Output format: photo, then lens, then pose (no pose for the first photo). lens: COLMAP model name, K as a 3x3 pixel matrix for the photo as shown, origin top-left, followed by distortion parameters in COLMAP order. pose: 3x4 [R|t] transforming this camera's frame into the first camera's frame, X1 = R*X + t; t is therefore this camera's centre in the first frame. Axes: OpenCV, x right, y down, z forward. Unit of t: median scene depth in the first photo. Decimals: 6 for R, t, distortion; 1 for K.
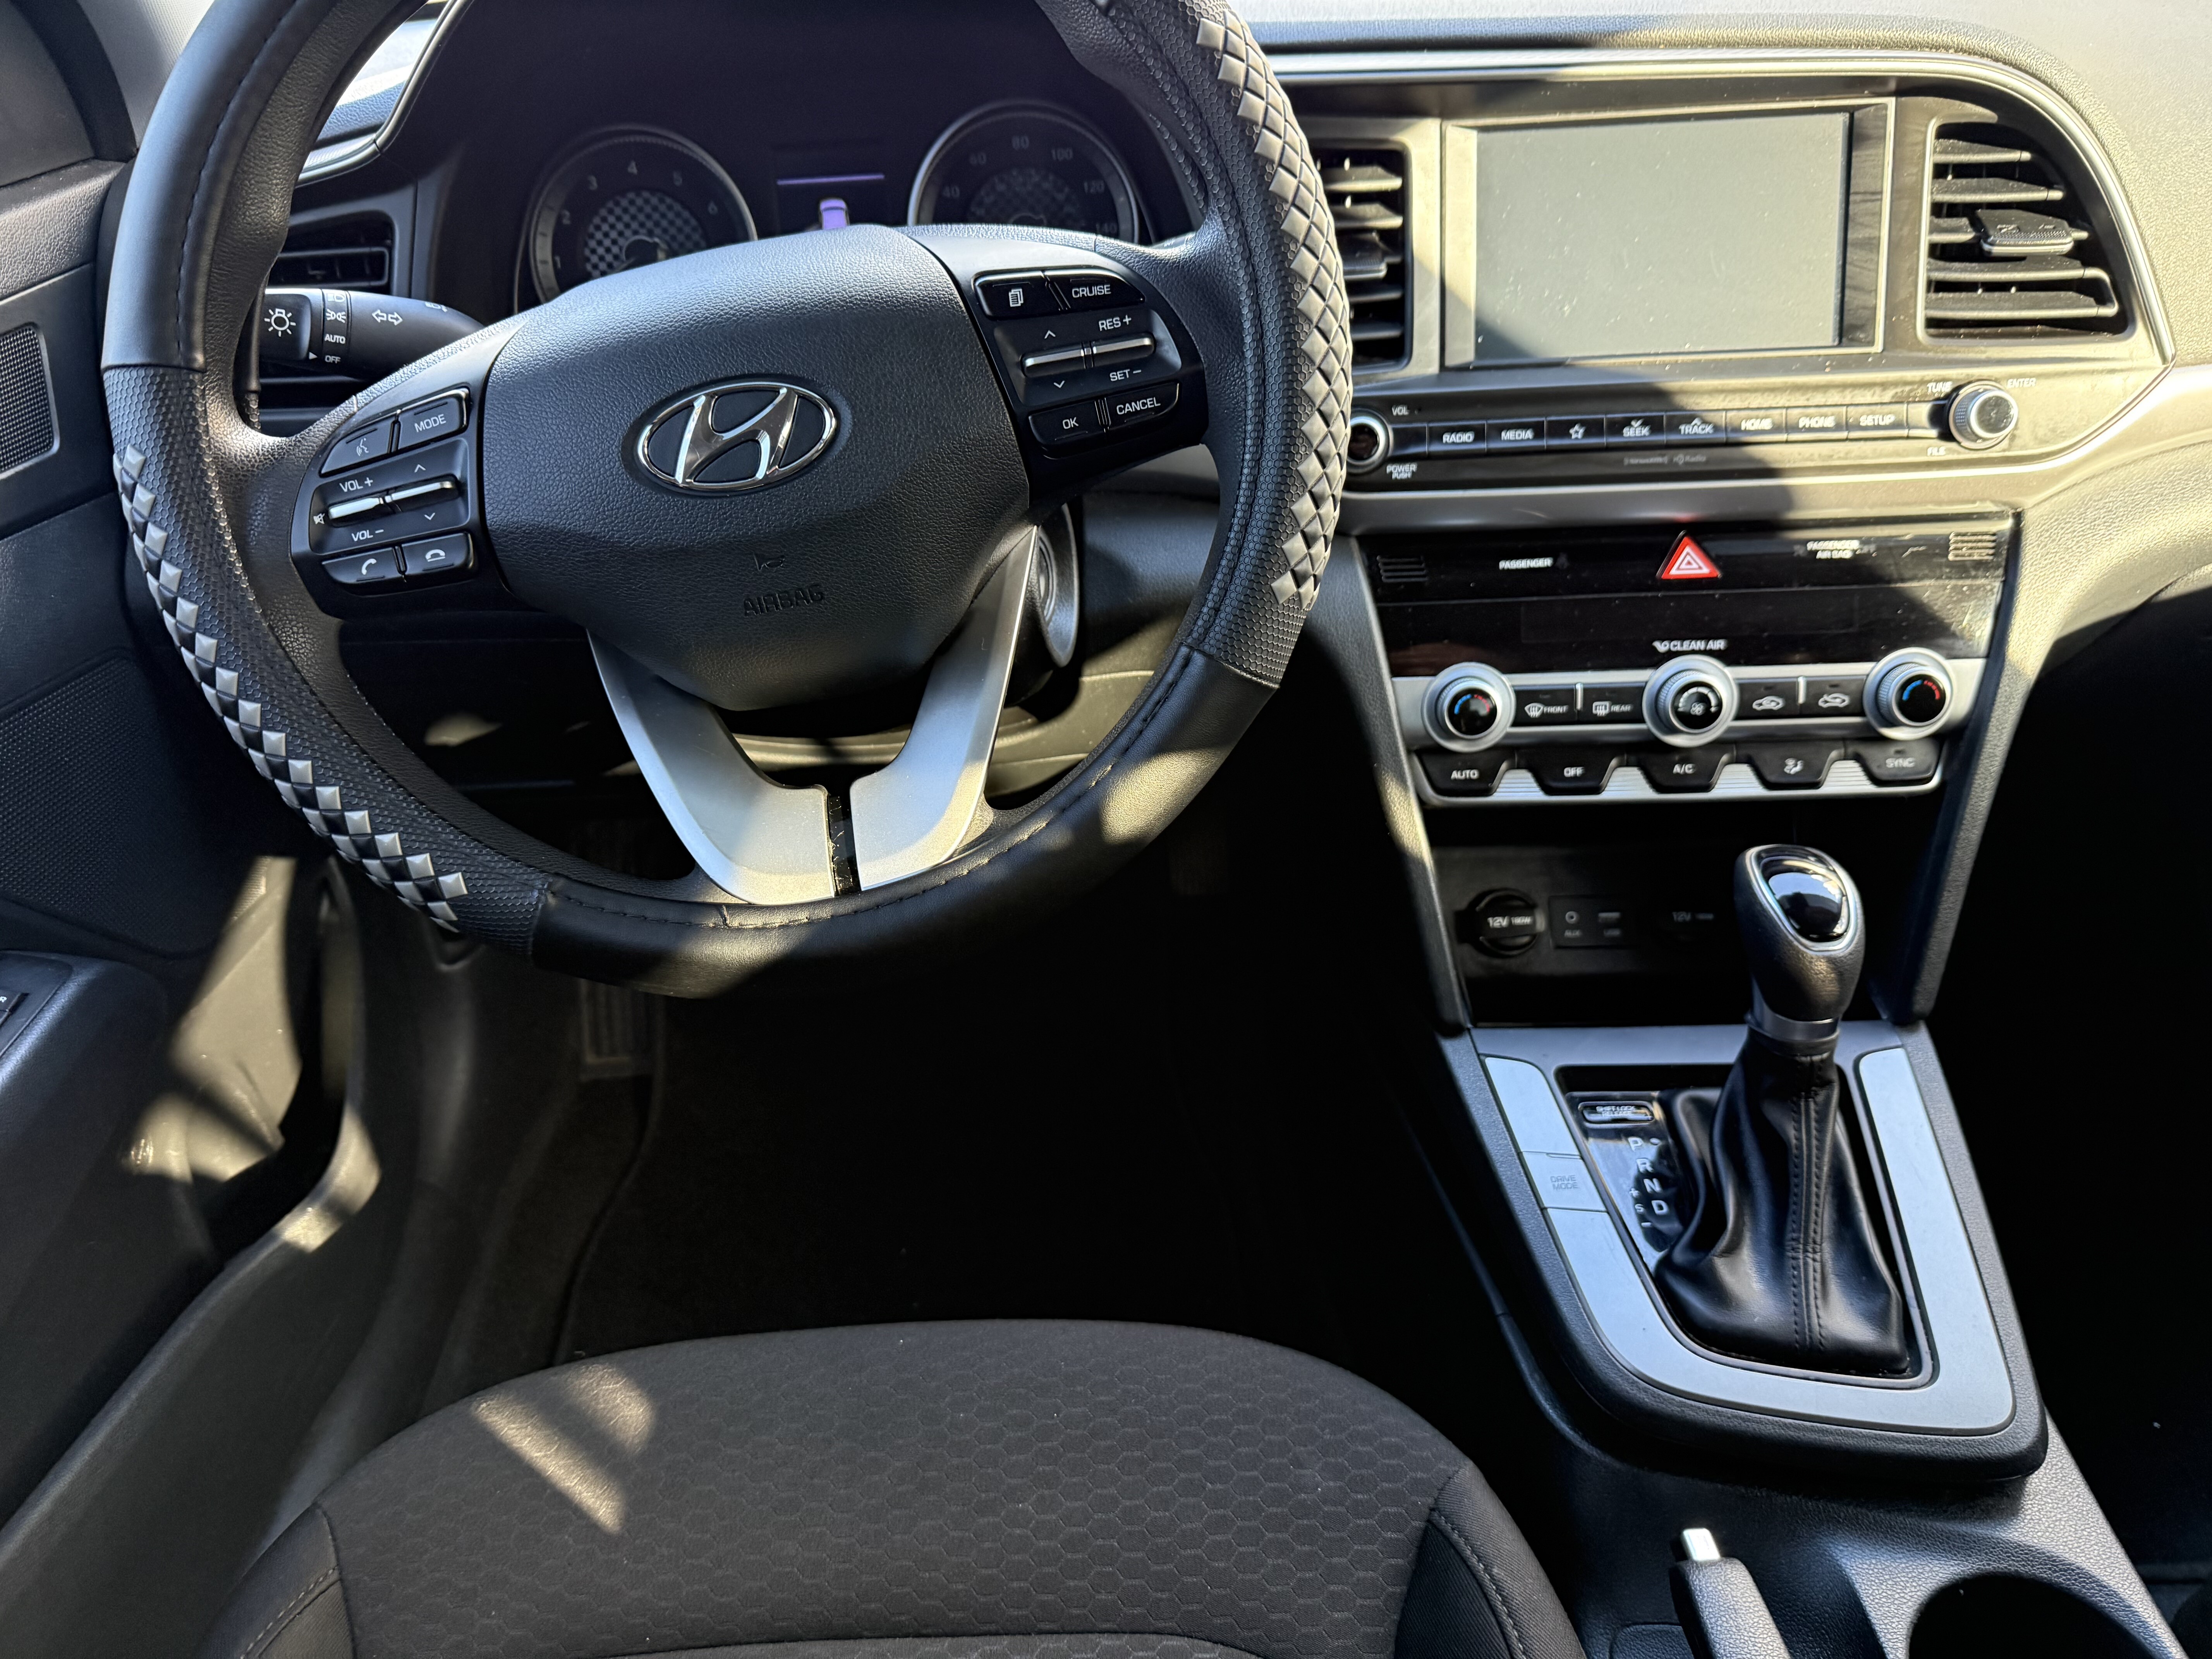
lens RADIAL K [[1592.5, 0, 1106.0], [0, 1592.5, 829.5], [0, 0, 1]] dist [-0.044673, 0.003902]
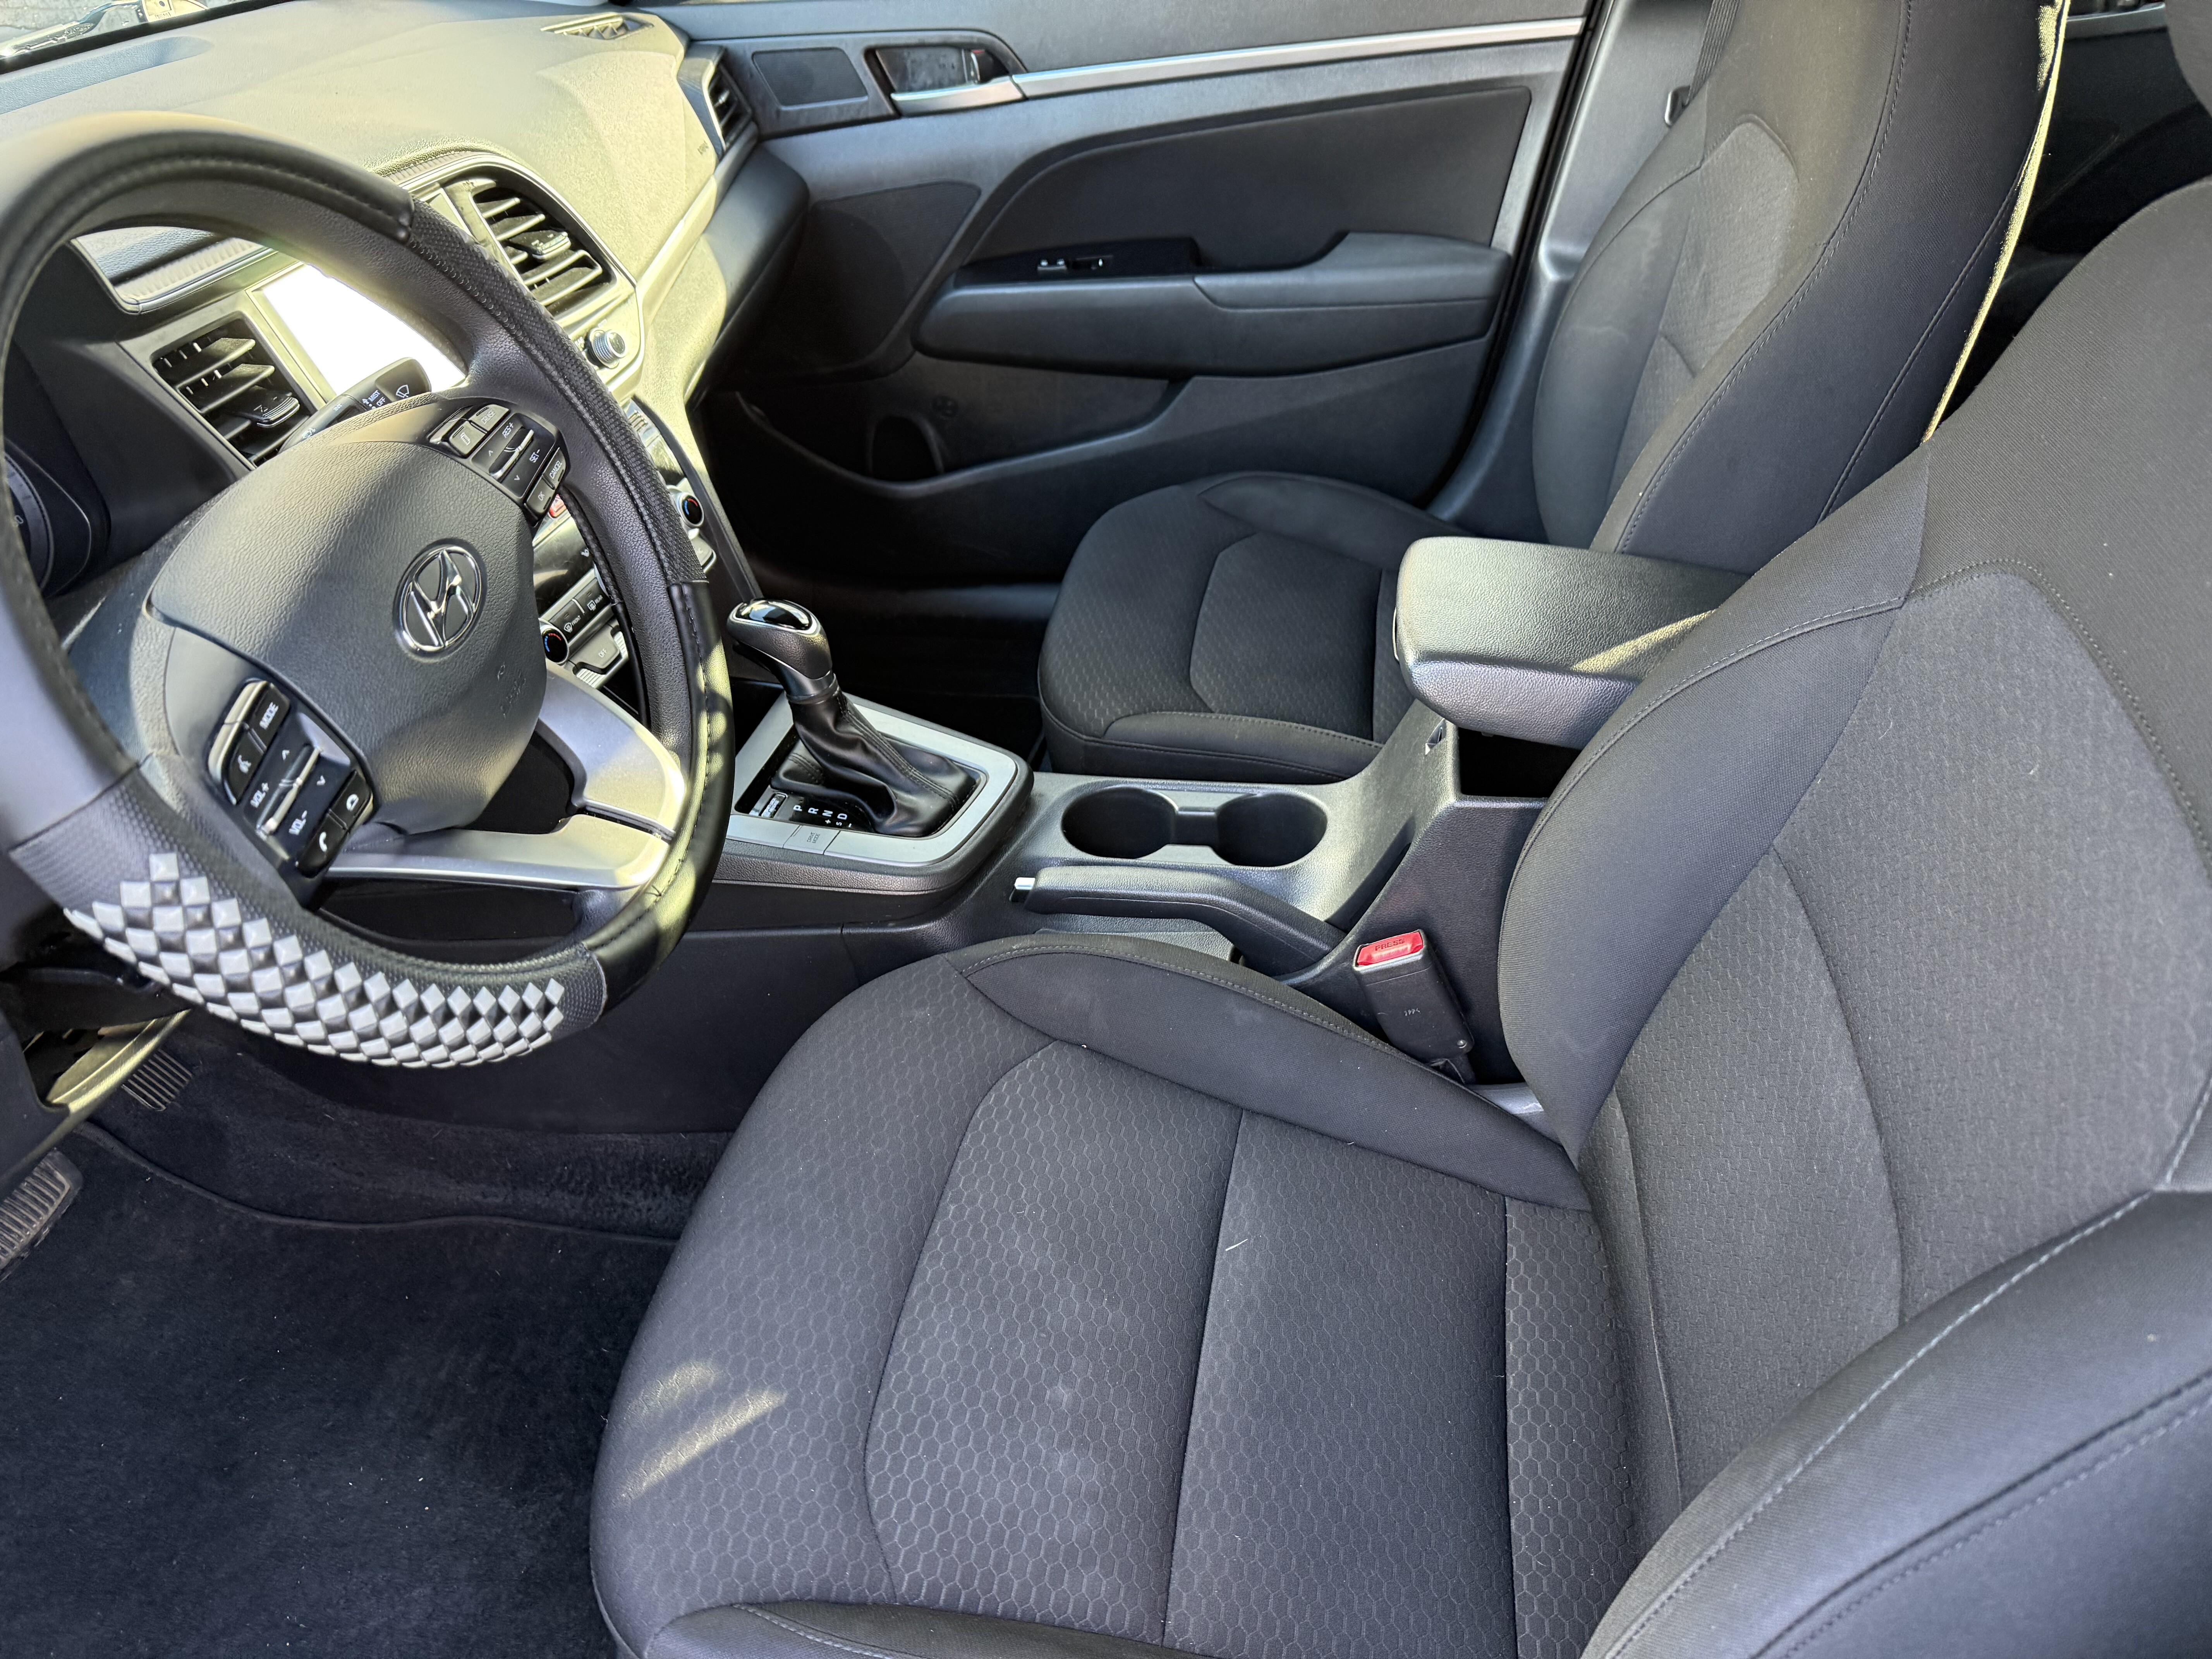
lens RADIAL K [[1592.5, 0, 1106.0], [0, 1592.5, 829.5], [0, 0, 1]] dist [-0.044673, 0.003902]
pose [[0.195524, -0.547791, 0.813447, -0.967208], [0.555775, 0.745295, 0.368307, -0.209954], [-0.808013, 0.380080, 0.450171, 0.027584]]
